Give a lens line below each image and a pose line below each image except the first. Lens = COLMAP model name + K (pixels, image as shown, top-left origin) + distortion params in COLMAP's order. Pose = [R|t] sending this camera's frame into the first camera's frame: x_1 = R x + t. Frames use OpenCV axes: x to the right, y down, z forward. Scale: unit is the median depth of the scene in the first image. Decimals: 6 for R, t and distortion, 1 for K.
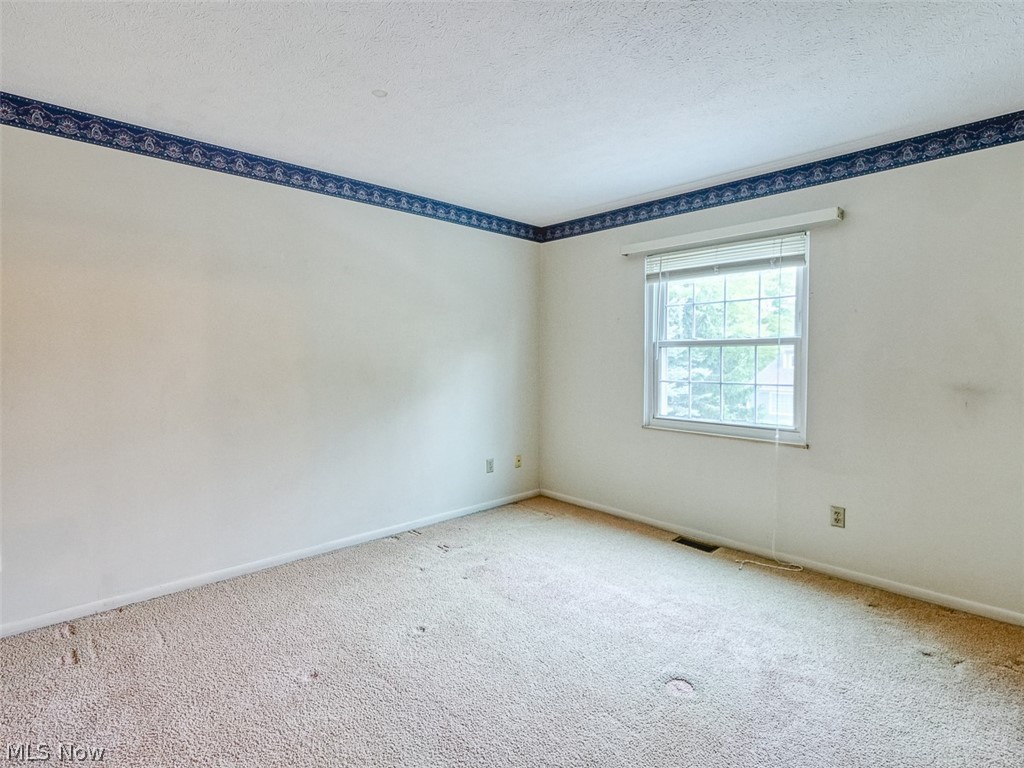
lens RADIAL K [[509.7, 0, 513.9], [0, 509.7, 373.4], [0, 0, 1]] dist [-0.011698, -0.000998]
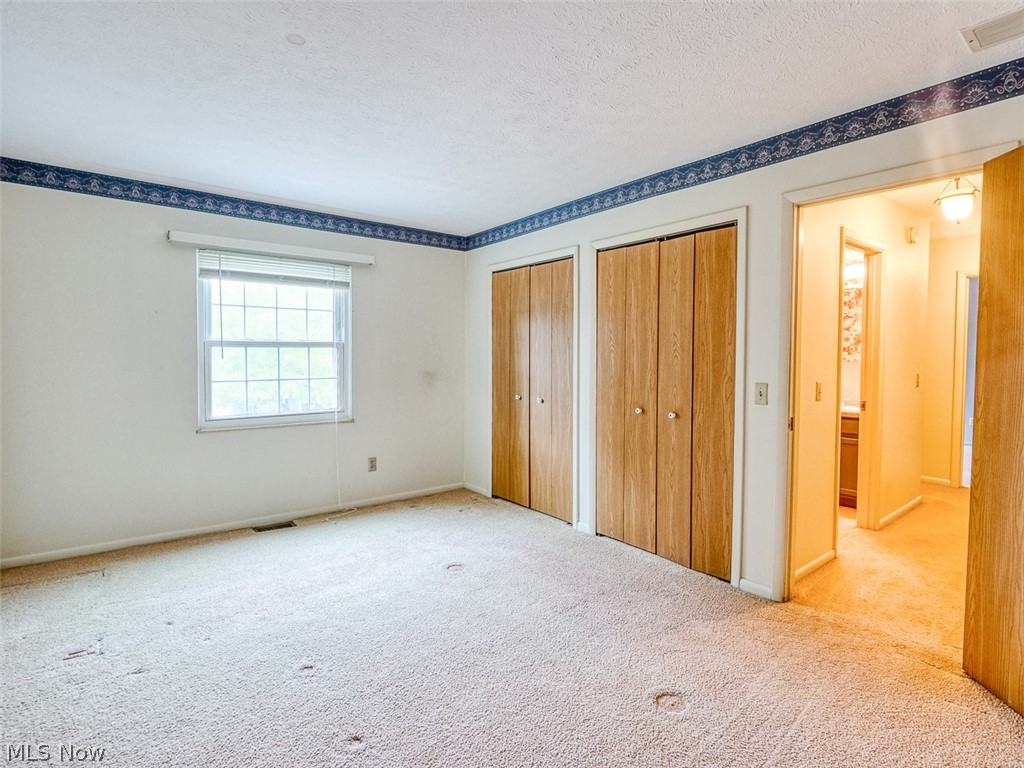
lens RADIAL K [[509.7, 0, 513.9], [0, 509.7, 373.4], [0, 0, 1]] dist [-0.011698, -0.000998]
pose [[0.096006, -0.031346, 0.994887, -0.707061], [0.032374, 0.999074, 0.028353, -0.010422], [-0.994854, 0.029487, 0.096932, 0.387179]]
